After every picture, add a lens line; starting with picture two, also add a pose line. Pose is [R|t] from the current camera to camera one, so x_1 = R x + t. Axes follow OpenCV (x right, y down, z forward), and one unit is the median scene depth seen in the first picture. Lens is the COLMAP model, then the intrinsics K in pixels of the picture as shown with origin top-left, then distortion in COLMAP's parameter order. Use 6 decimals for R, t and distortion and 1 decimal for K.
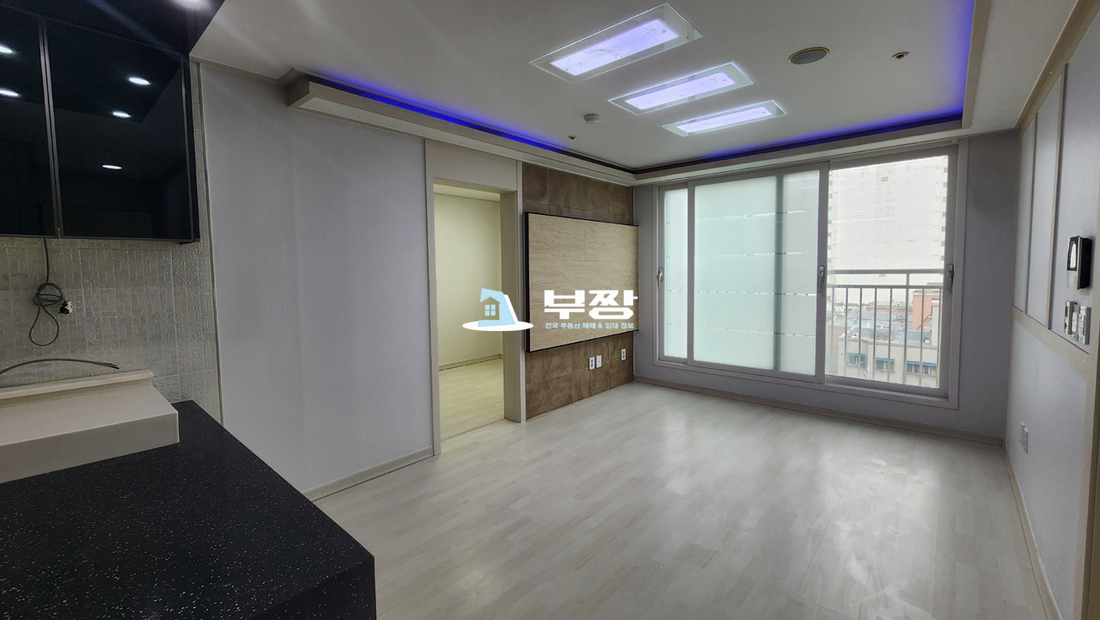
lens RADIAL K [[453.9, 0, 549.5], [0, 453.9, 299.3], [0, 0, 1]] dist [0.000230, 0.000013]
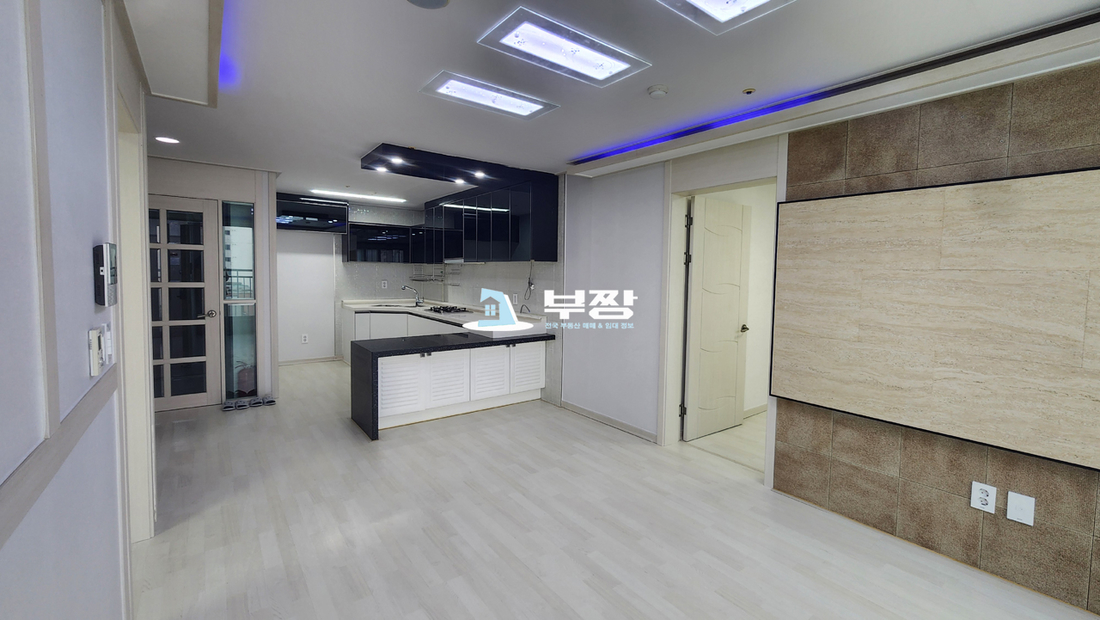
lens RADIAL K [[453.9, 0, 555.1], [0, 453.9, 300.4], [0, 0, 1]] dist [0.000230, 0.000013]
pose [[-0.191429, 0.072604, -0.978818, 0.689387], [-0.078188, 0.992963, 0.088944, -0.068509], [0.978387, 0.093558, -0.184405, 0.742971]]
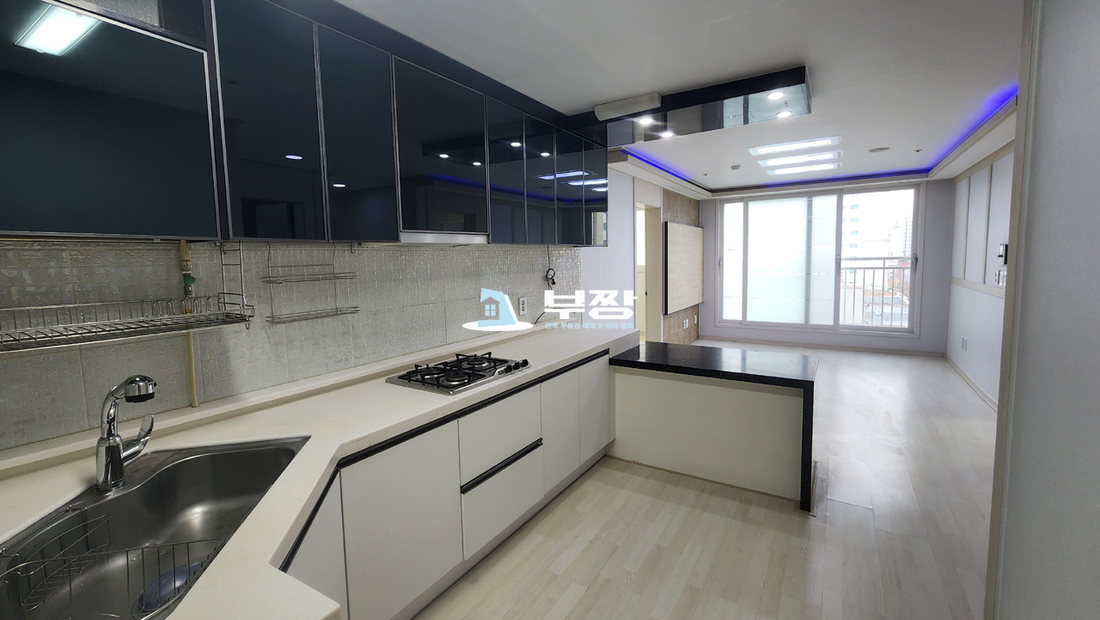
lens RADIAL K [[453.9, 0, 549.4], [0, 453.9, 300.1], [0, 0, 1]] dist [0.000230, 0.000013]
pose [[0.987356, -0.023906, 0.156704, -0.630822], [0.020305, 0.999493, 0.024536, 0.021999], [-0.157211, -0.021044, 0.987341, -0.397830]]
